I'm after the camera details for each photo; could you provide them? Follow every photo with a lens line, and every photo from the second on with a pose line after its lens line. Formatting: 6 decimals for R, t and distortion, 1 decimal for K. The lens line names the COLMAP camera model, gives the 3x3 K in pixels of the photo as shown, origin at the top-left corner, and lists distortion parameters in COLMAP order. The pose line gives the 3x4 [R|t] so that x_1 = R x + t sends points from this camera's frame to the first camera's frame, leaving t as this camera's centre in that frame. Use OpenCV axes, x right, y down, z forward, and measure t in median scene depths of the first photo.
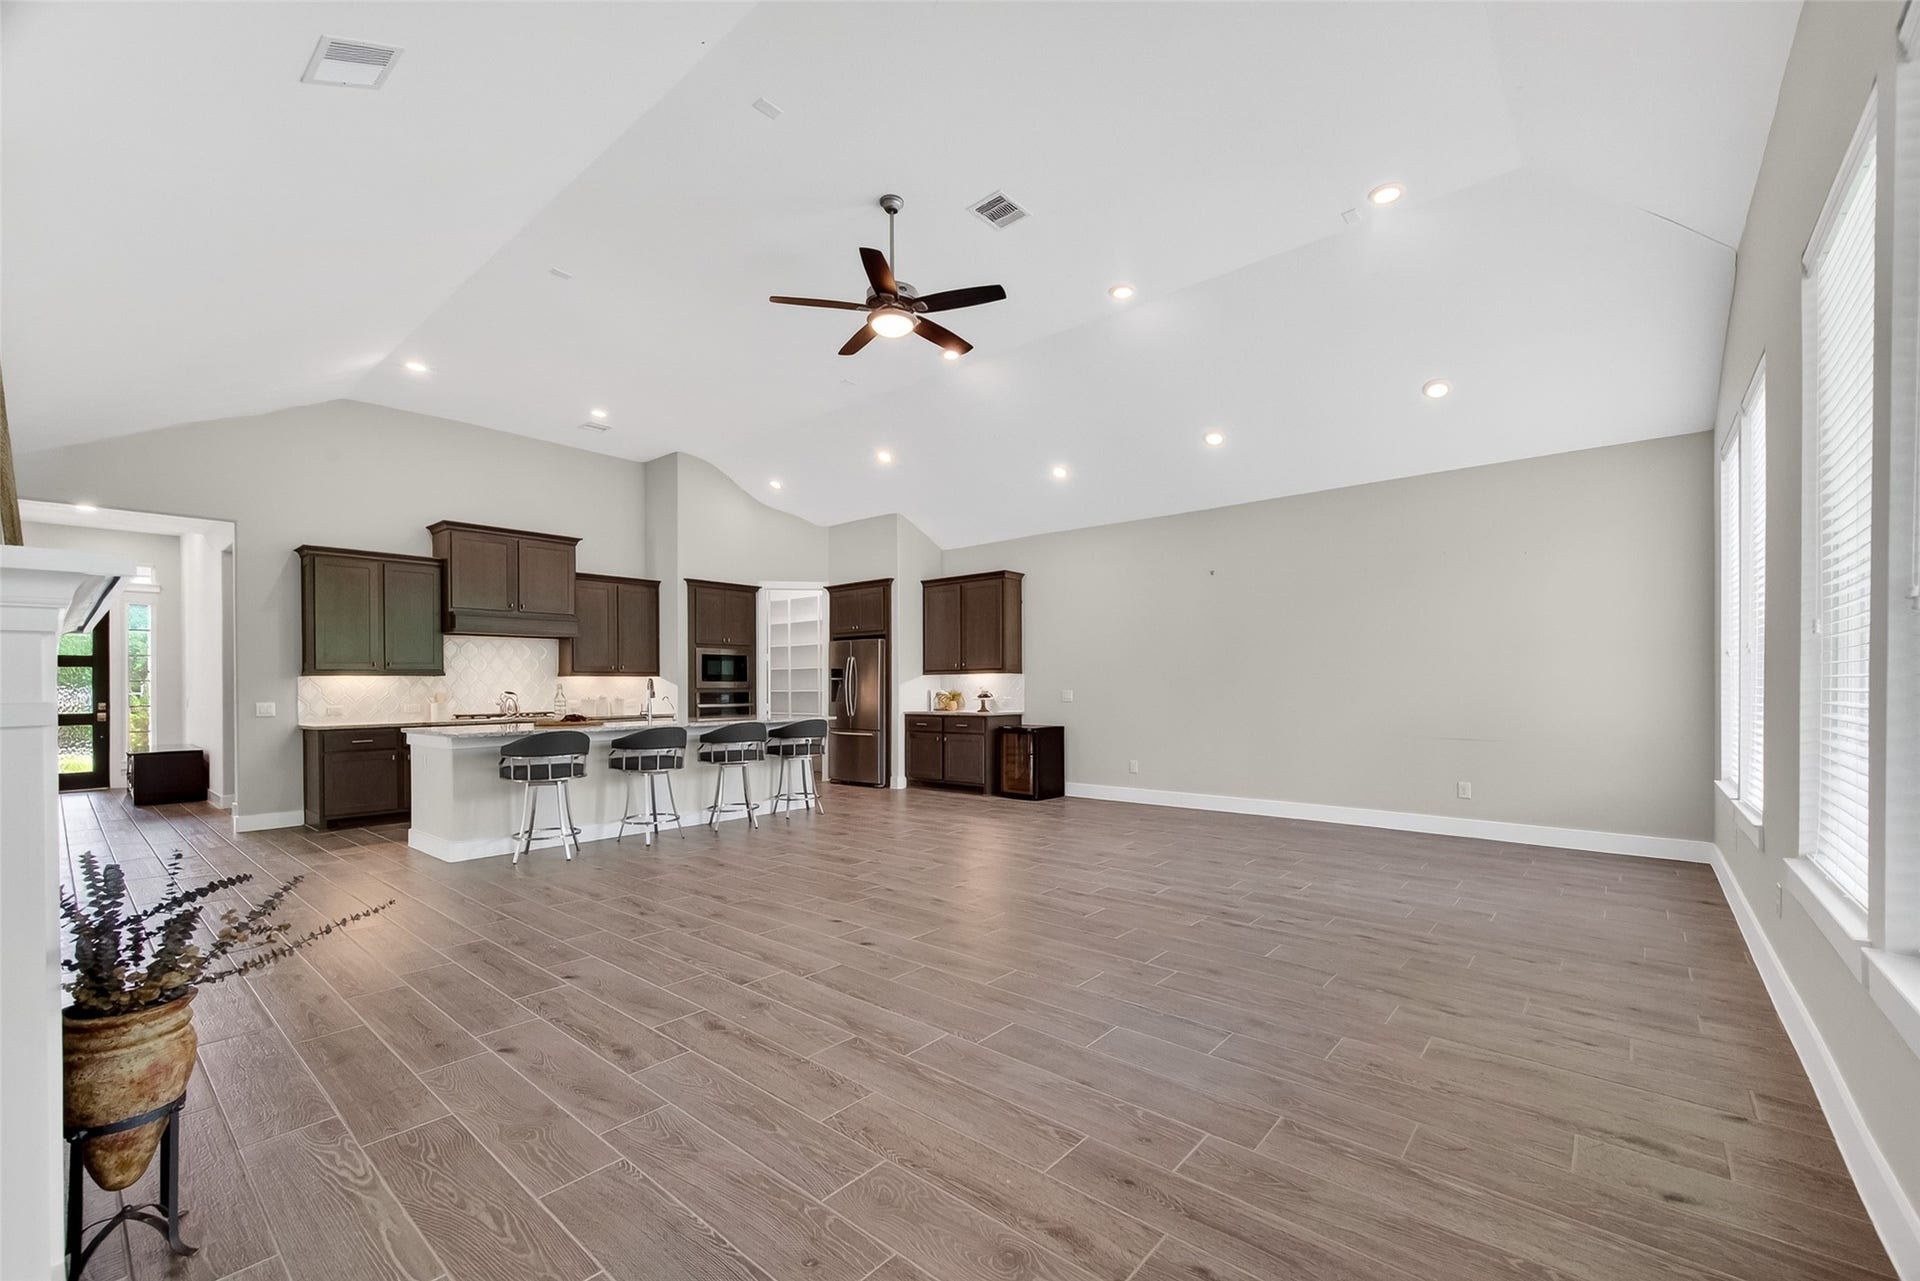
lens RADIAL K [[787.6, 0, 1016.0], [0, 787.6, 685.0], [0, 0, 1]] dist [0.002477, 0.001732]
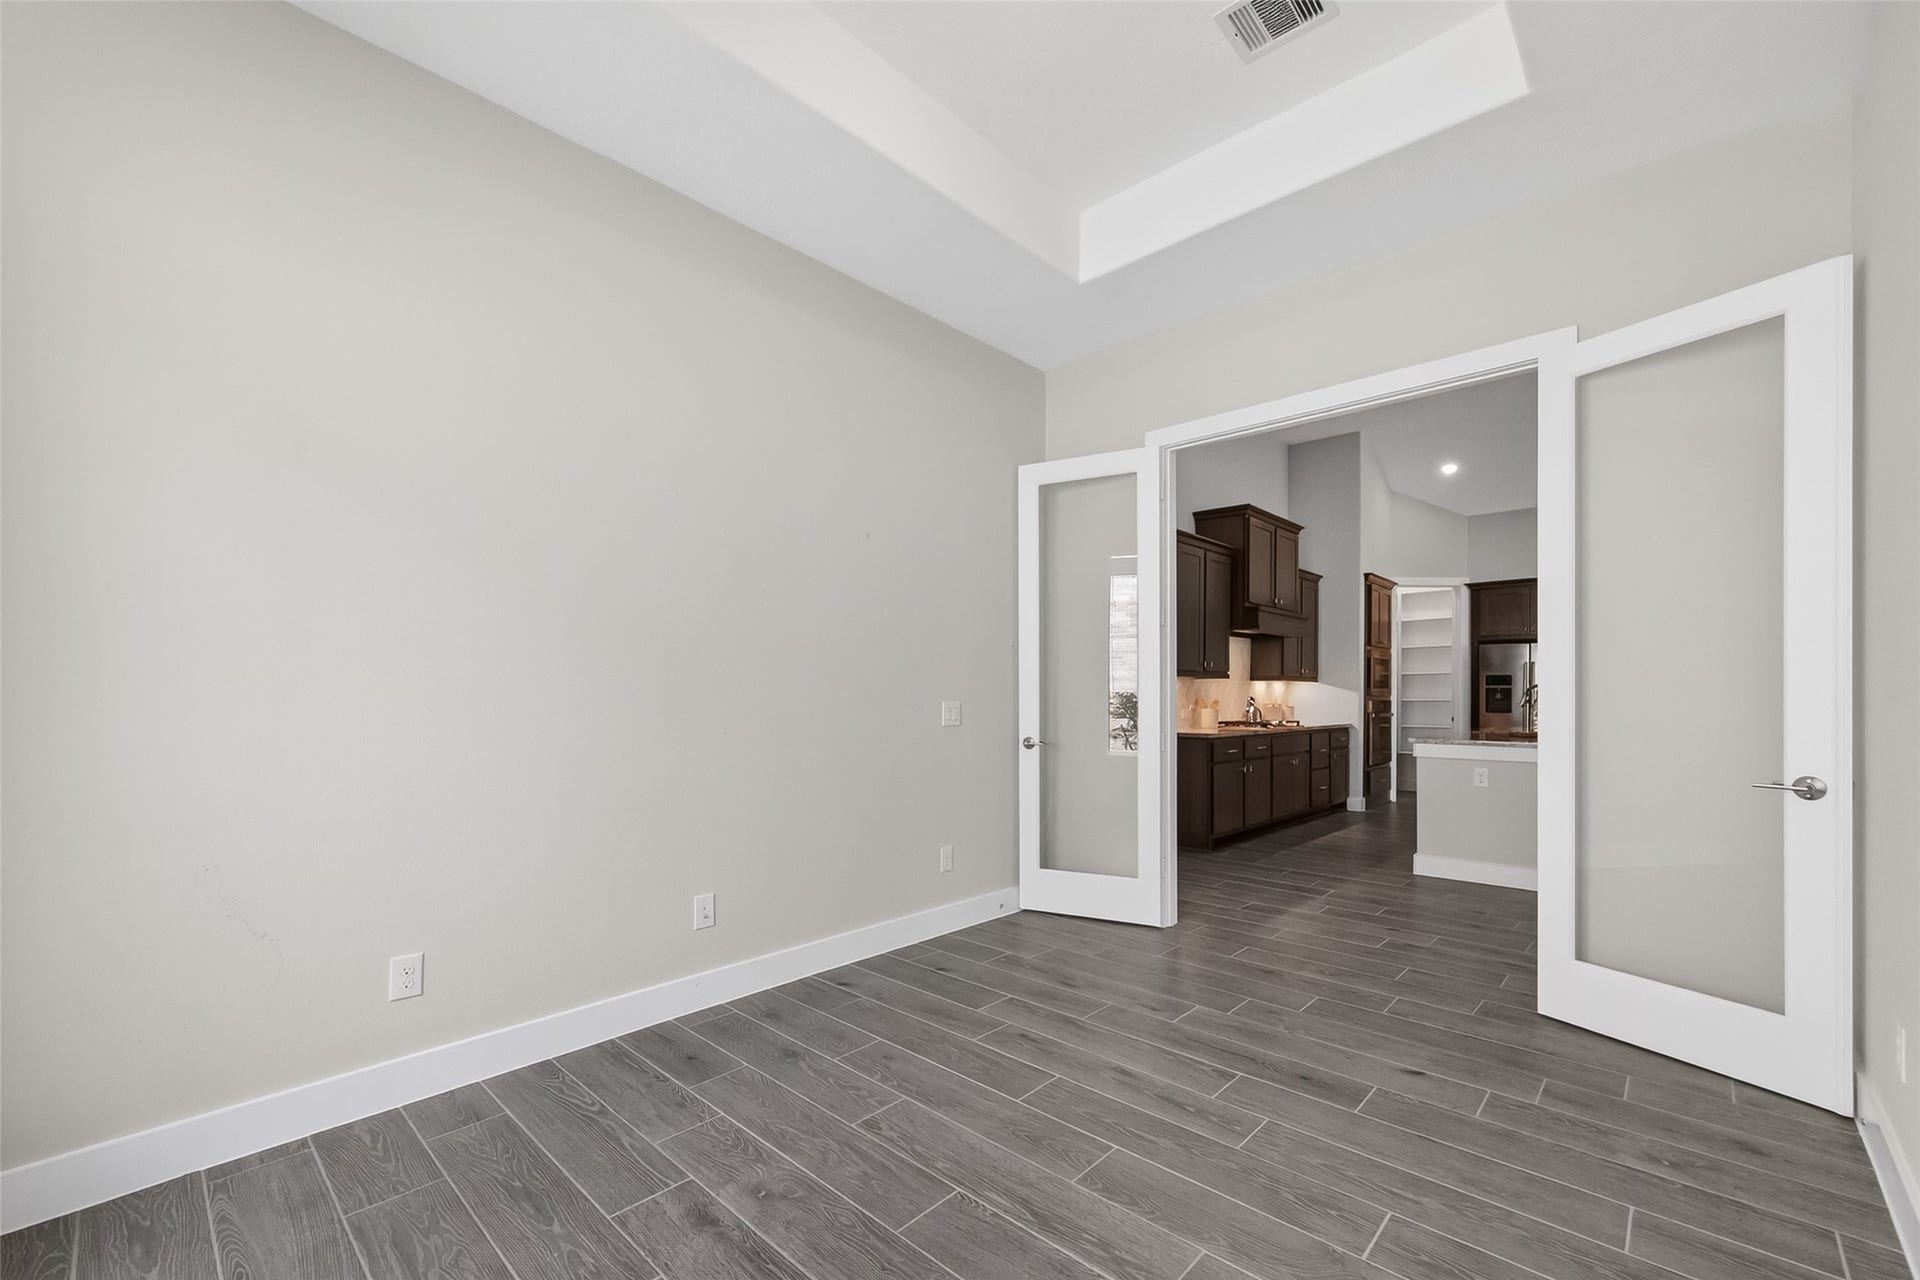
lens RADIAL K [[787.6, 0, 952.8], [0, 787.6, 688.3], [0, 0, 1]] dist [0.002477, 0.001732]
pose [[0.996499, 0.015575, -0.082138, -0.811600], [-0.015861, 0.999870, -0.002826, 0.006235], [0.082084, 0.004119, 0.996617, 0.065612]]
